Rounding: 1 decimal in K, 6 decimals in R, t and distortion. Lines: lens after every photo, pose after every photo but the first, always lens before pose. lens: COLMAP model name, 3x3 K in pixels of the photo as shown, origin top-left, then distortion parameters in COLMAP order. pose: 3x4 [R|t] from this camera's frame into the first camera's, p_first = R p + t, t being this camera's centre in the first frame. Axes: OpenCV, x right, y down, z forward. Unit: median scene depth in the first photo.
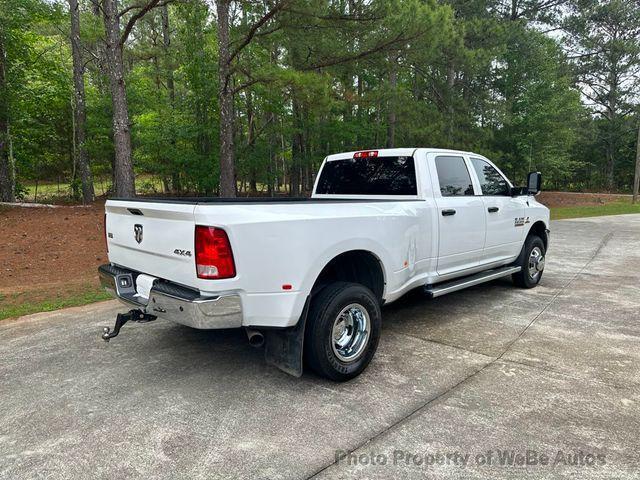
lens RADIAL K [[453.5, 0, 317.7], [0, 453.5, 240.7], [0, 0, 1]] dist [0.042442, -0.052533]
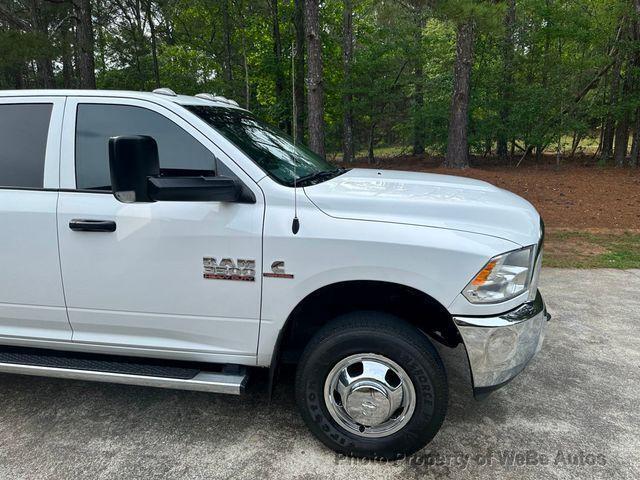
lens RADIAL K [[453.5, 0, 317.7], [0, 453.5, 240.7], [0, 0, 1]] dist [0.042442, -0.052533]
pose [[0.606856, 0.172990, -0.775758, 1.214156], [-0.100119, 0.984890, 0.141305, -0.196478], [0.788481, -0.008084, 0.615006, 1.292855]]
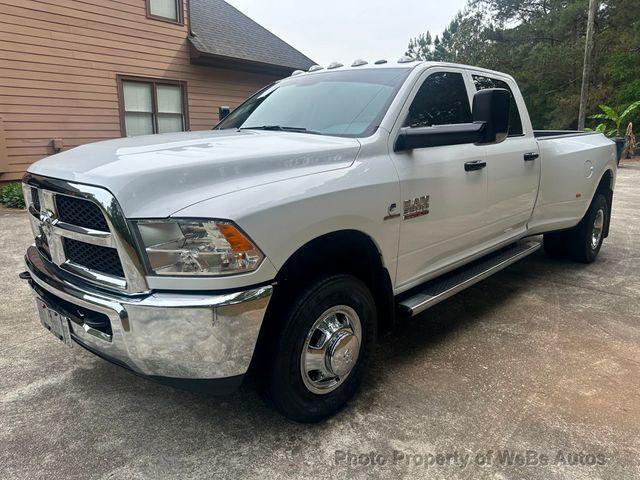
lens RADIAL K [[455.2, 0, 323.0], [0, 455.2, 243.5], [0, 0, 1]] dist [0.001050, -0.001768]
pose [[-0.997849, 0.020302, -0.062333, 0.534482], [-0.003558, 0.932668, 0.360718, -0.307248], [0.065460, 0.360164, -0.930590, 2.577666]]
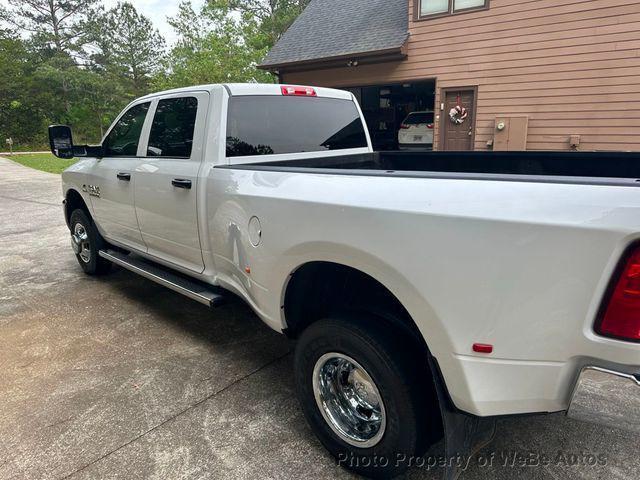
lens RADIAL K [[453.5, 0, 317.7], [0, 453.5, 240.7], [0, 0, 1]] dist [0.042442, -0.052533]
pose [[-0.030669, -0.240577, 0.970146, -0.847565], [0.145936, 0.959123, 0.242457, -0.194019], [-0.988819, 0.149015, 0.005693, 1.374765]]
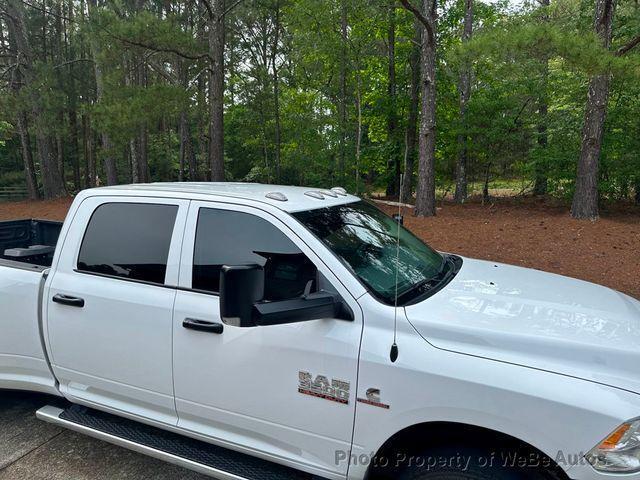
lens RADIAL K [[453.5, 0, 317.7], [0, 453.5, 240.7], [0, 0, 1]] dist [0.042442, -0.052533]
pose [[0.404114, 0.156883, -0.901155, 1.187630], [-0.129457, 0.985075, 0.113439, -0.315488], [0.905501, 0.070818, 0.418392, 1.299838]]
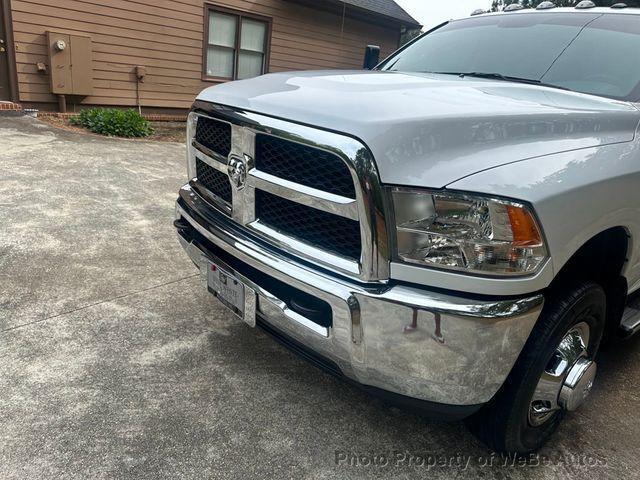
lens RADIAL K [[453.5, 0, 317.7], [0, 453.5, 240.7], [0, 0, 1]] dist [0.042442, -0.052533]
pose [[-0.993547, -0.110083, 0.027300, 0.736177], [-0.086419, 0.890669, 0.446363, -0.271532], [-0.073452, 0.441123, -0.894435, 2.450823]]
